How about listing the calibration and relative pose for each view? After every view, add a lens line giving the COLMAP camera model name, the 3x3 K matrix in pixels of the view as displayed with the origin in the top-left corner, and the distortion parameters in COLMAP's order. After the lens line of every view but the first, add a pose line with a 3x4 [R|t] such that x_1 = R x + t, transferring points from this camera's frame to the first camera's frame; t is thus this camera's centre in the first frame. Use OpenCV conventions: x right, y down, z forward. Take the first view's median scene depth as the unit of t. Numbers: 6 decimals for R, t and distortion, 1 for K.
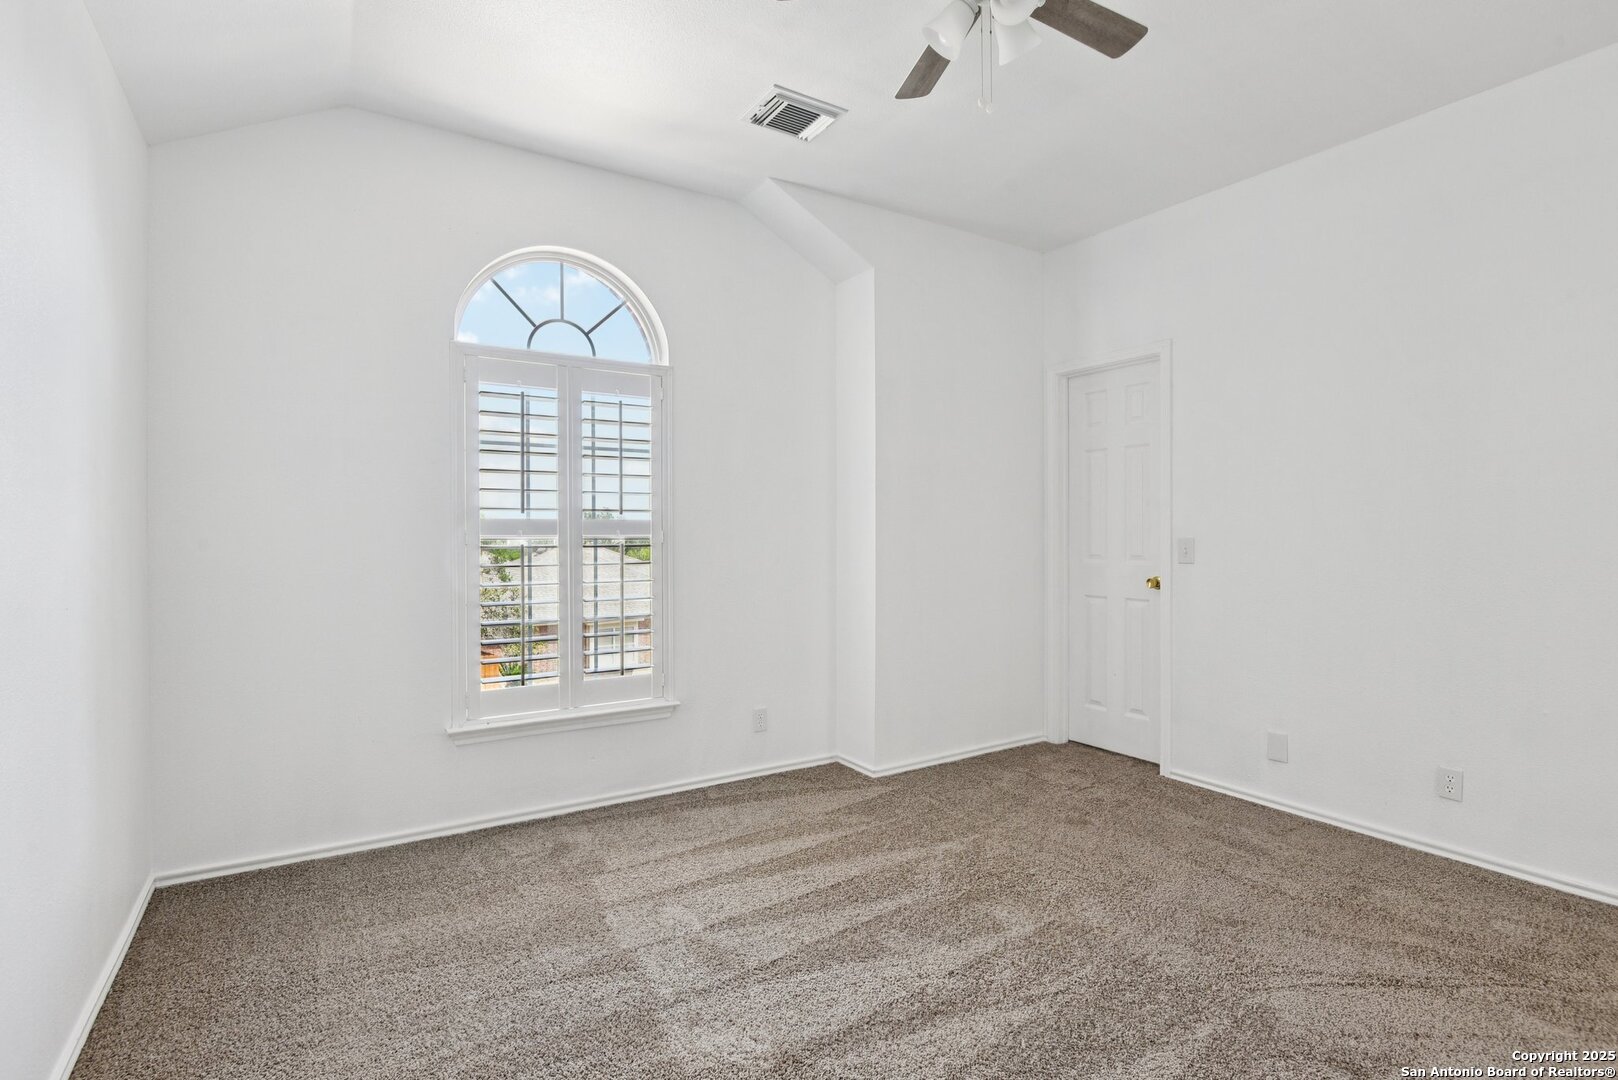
lens RADIAL K [[789.3, 0, 808.7], [0, 789.3, 543.2], [0, 0, 1]] dist [-0.000595, 0.000034]
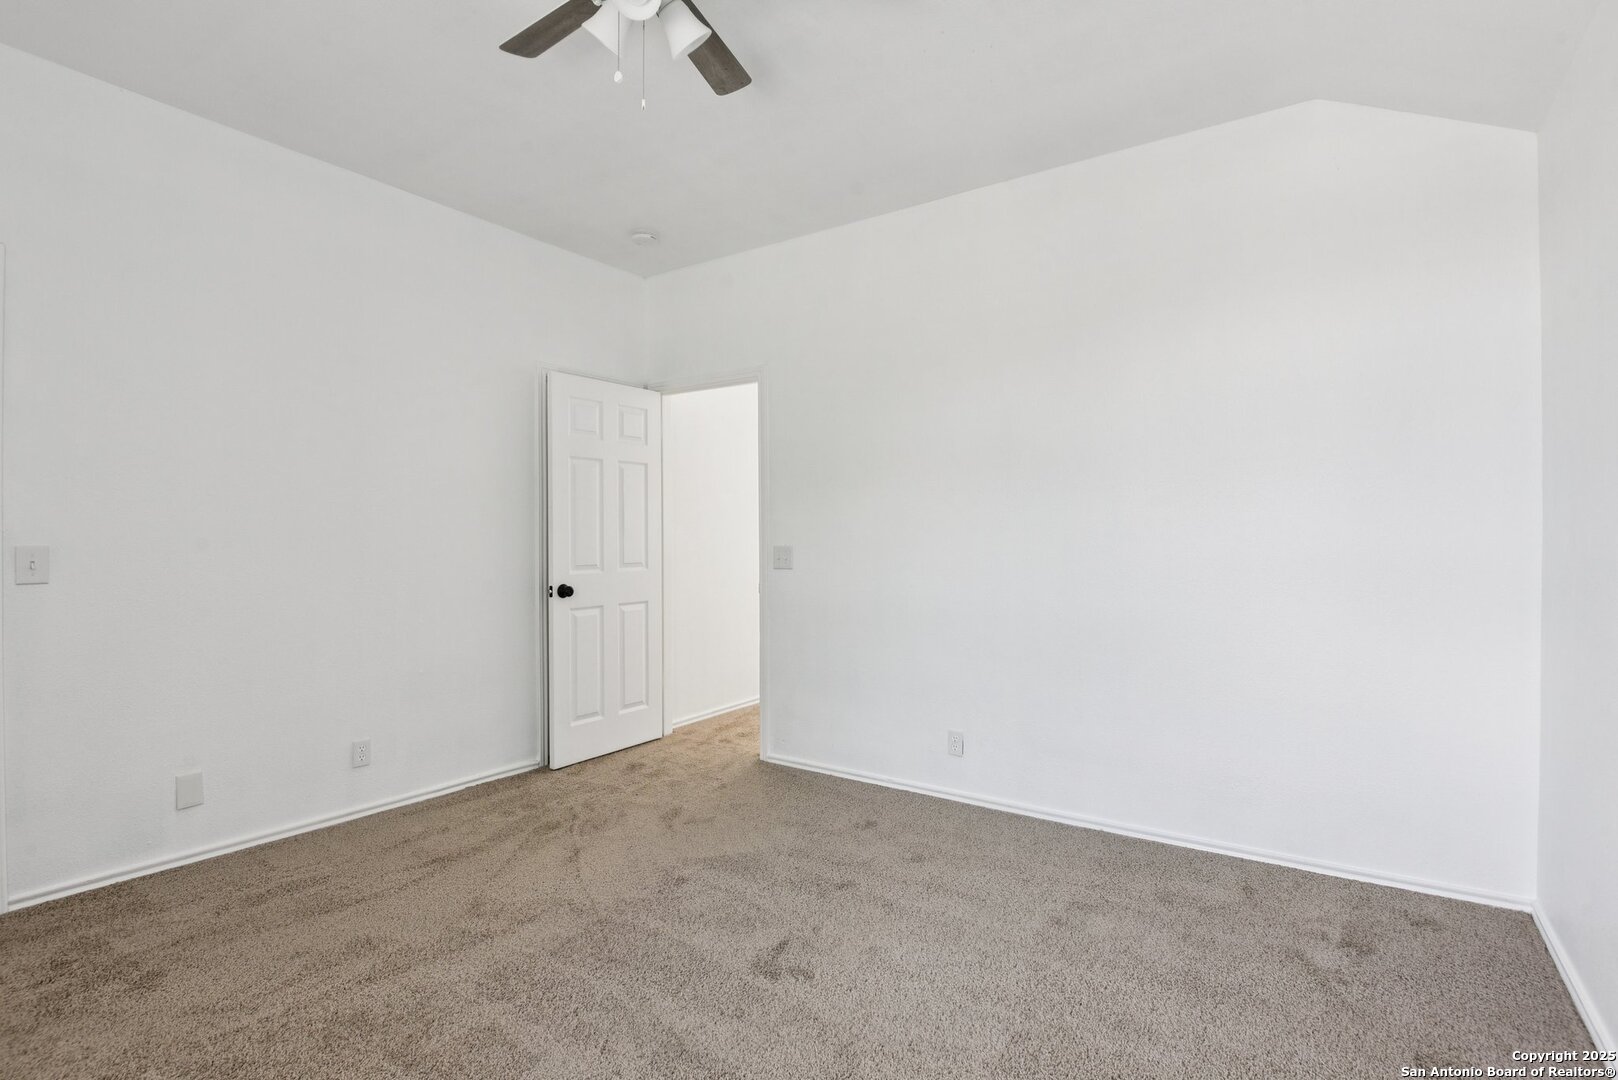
lens RADIAL K [[789.3, 0, 807.2], [0, 789.3, 540.6], [0, 0, 1]] dist [-0.000595, 0.000034]
pose [[-0.397416, -0.001890, 0.917637, -0.507118], [-0.000106, 0.999998, 0.002014, -0.015899], [-0.917639, 0.000703, -0.397415, 0.808435]]
